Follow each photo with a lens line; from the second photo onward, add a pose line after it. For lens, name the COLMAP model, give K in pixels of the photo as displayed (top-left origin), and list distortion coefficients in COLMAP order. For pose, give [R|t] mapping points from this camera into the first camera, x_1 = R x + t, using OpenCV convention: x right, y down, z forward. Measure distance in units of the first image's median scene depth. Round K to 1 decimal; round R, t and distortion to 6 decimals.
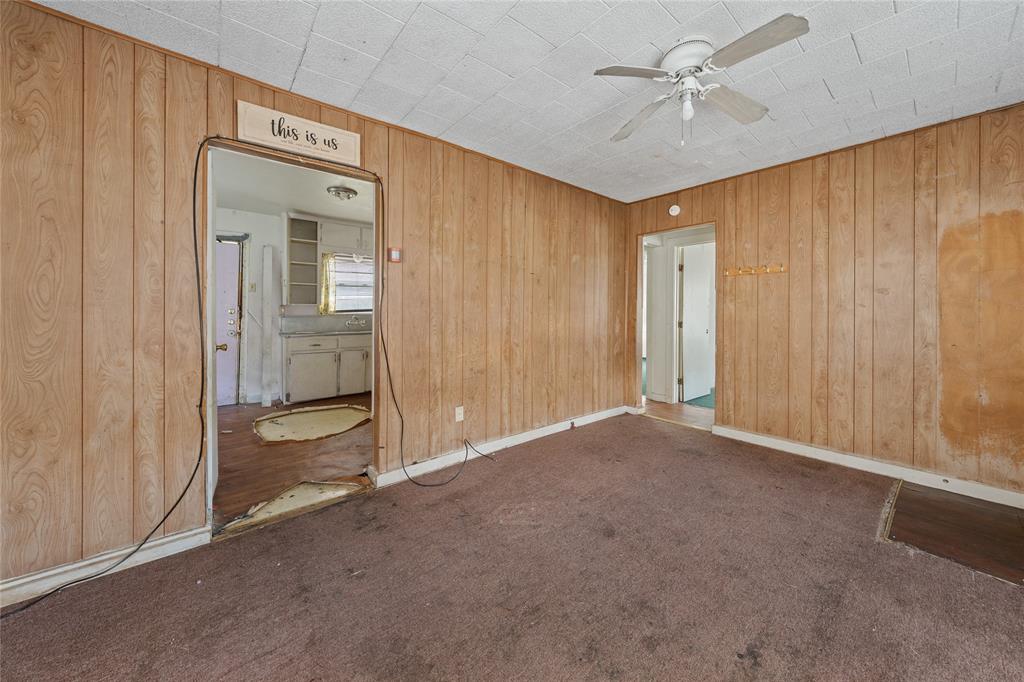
lens RADIAL K [[353.4, 0, 520.5], [0, 353.4, 310.3], [0, 0, 1]] dist [-0.003458, 0.000495]
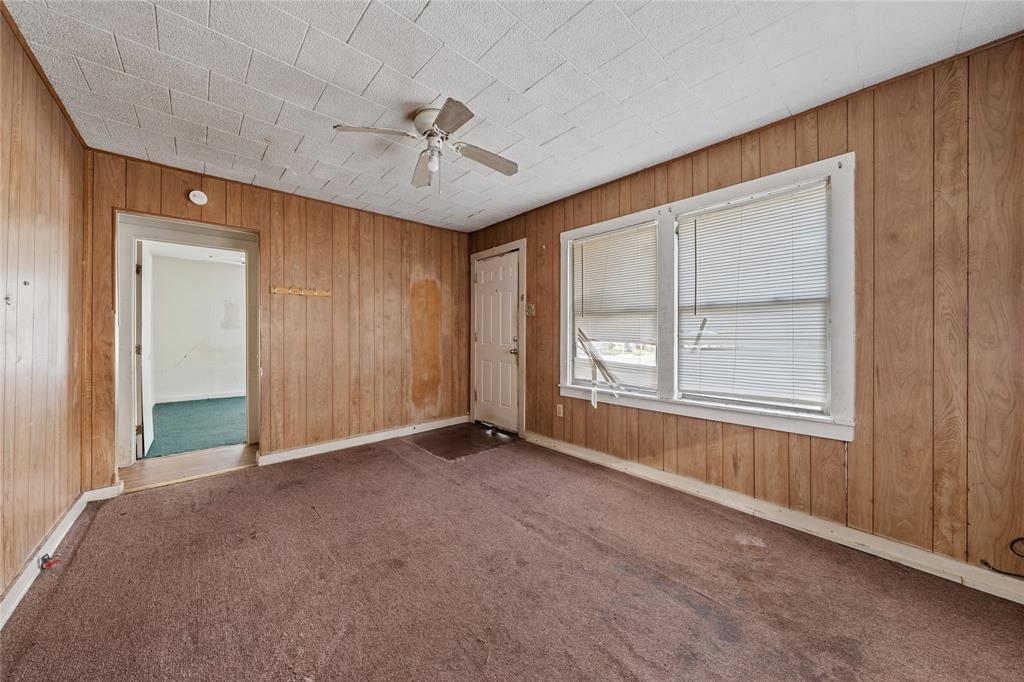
lens RADIAL K [[353.4, 0, 510.3], [0, 353.4, 333.6], [0, 0, 1]] dist [-0.003458, 0.000495]
pose [[-0.027368, -0.004664, 0.999615, -0.478710], [-0.002291, 0.999987, 0.004603, 0.006452], [-0.999623, -0.002164, -0.027378, 0.496352]]
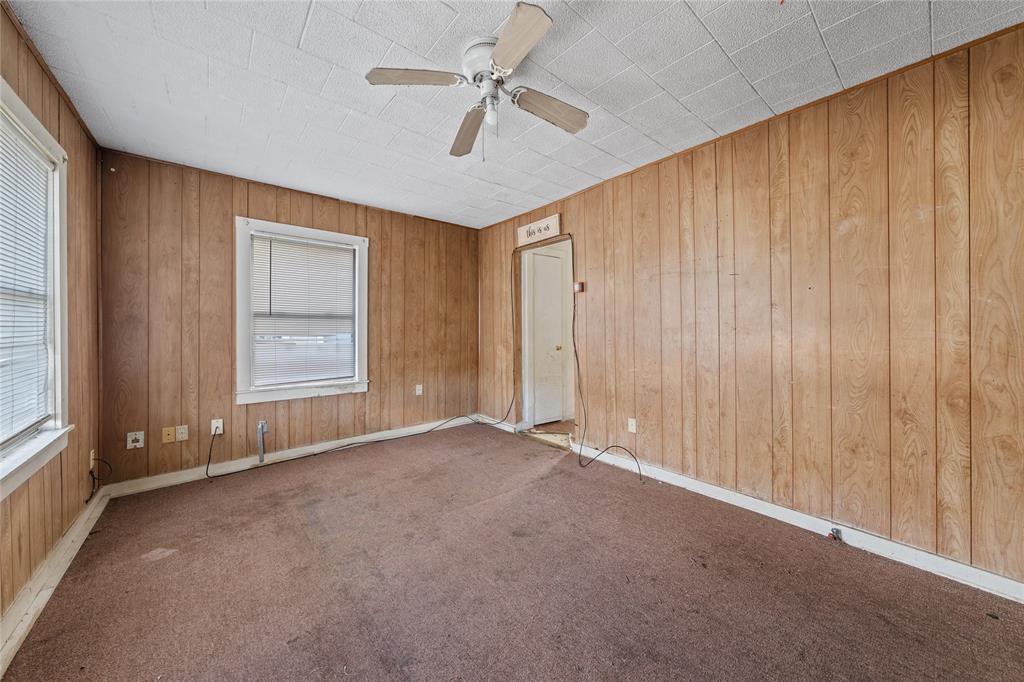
lens RADIAL K [[353.4, 0, 524.7], [0, 353.4, 330.0], [0, 0, 1]] dist [-0.003458, 0.000495]
pose [[0.026845, 0.001198, -0.999639, 0.910014], [0.011100, 0.999937, 0.001497, 0.003940], [0.999578, -0.011136, 0.026830, 0.682555]]
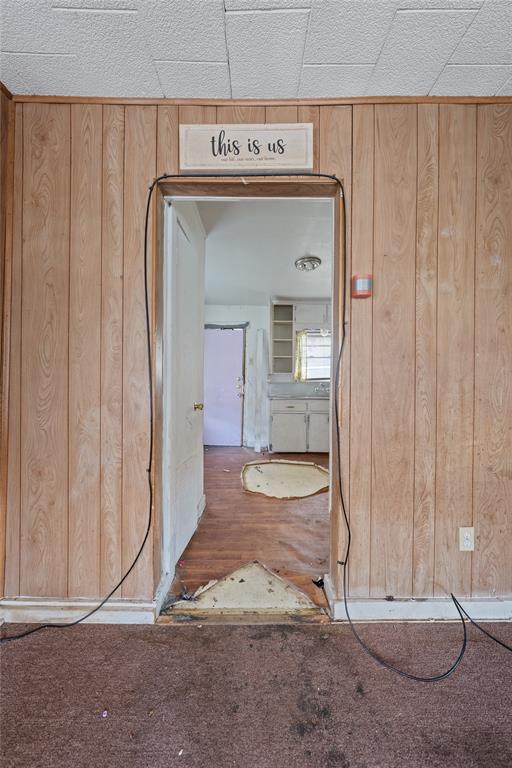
lens RADIAL K [[265.0, 0, 257.2], [0, 265.0, 381.3], [0, 0, 1]] dist [-0.003458, 0.000495]
pose [[0.767389, 0.002105, -0.641179, -0.165199], [-0.004081, 0.999990, -0.001602, 0.024715], [0.641169, 0.003846, 0.767390, 0.436007]]
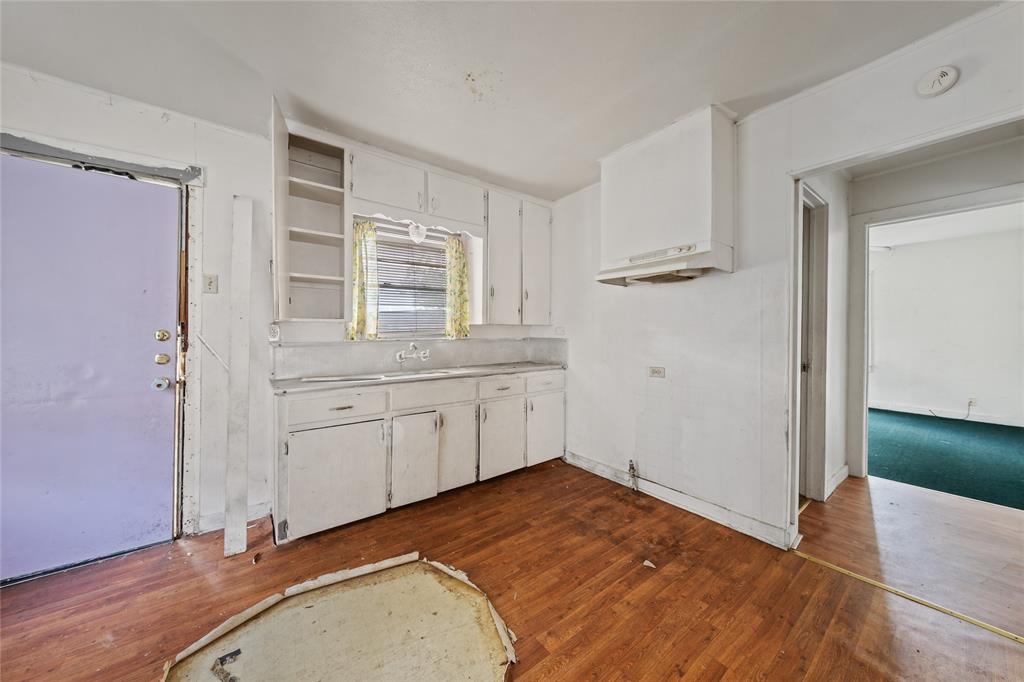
lens RADIAL K [[353.4, 0, 520.6], [0, 353.4, 331.5], [0, 0, 1]] dist [-0.003458, 0.000495]
pose [[0.999194, -0.003266, -0.040020, -0.612327], [0.003421, 0.999987, 0.003823, -0.004825], [0.040007, -0.003956, 0.999192, 1.018494]]
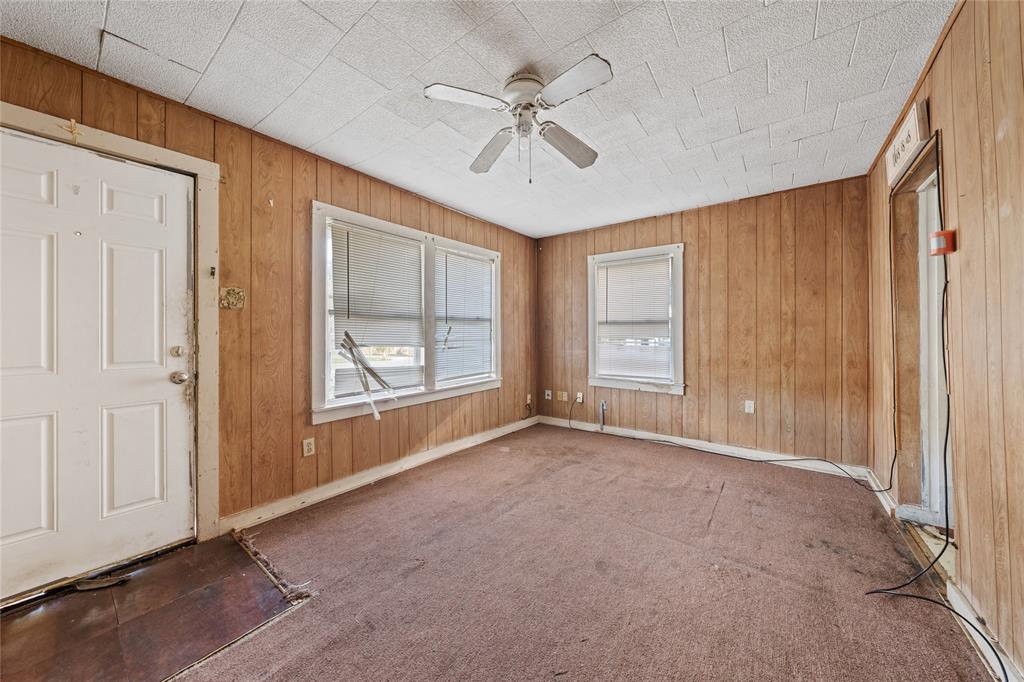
lens RADIAL K [[353.4, 0, 521.5], [0, 353.4, 331.3], [0, 0, 1]] dist [-0.003458, 0.000495]
pose [[-0.971307, -0.001058, -0.237826, 0.470452], [0.002598, 0.999883, -0.015059, 0.007418], [0.237814, -0.015245, -0.971191, 1.292015]]
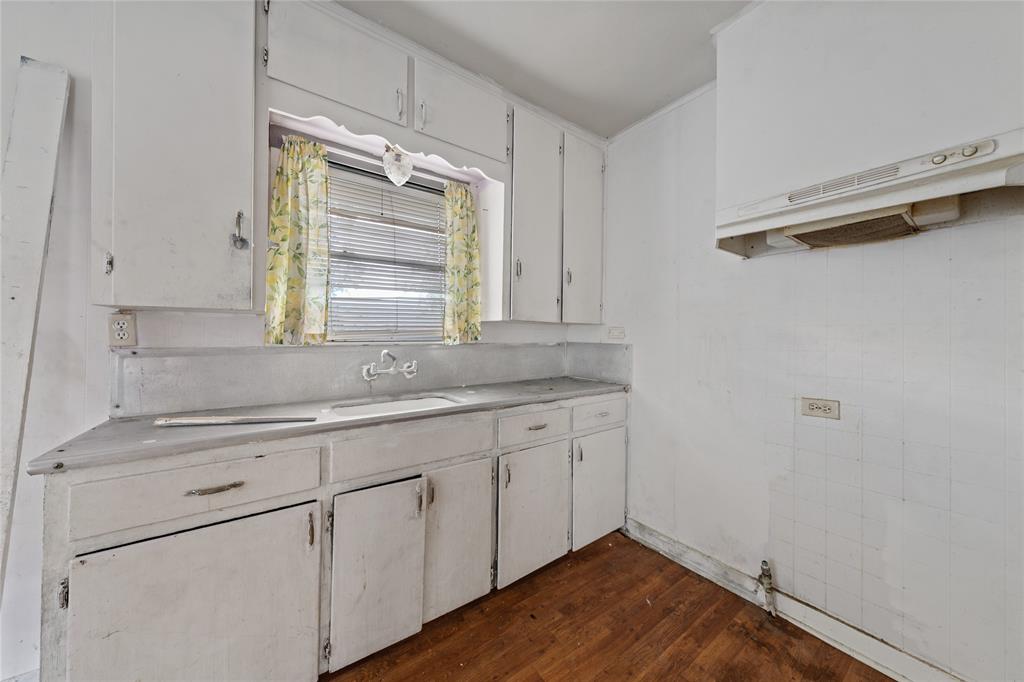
lens RADIAL K [[353.4, 0, 515.8], [0, 353.4, 333.9], [0, 0, 1]] dist [-0.003458, 0.000495]
pose [[0.997333, 0.005998, -0.072743, -0.709133], [-0.005861, 0.999981, 0.002090, 0.001653], [0.072754, -0.001658, 0.997349, 1.479186]]
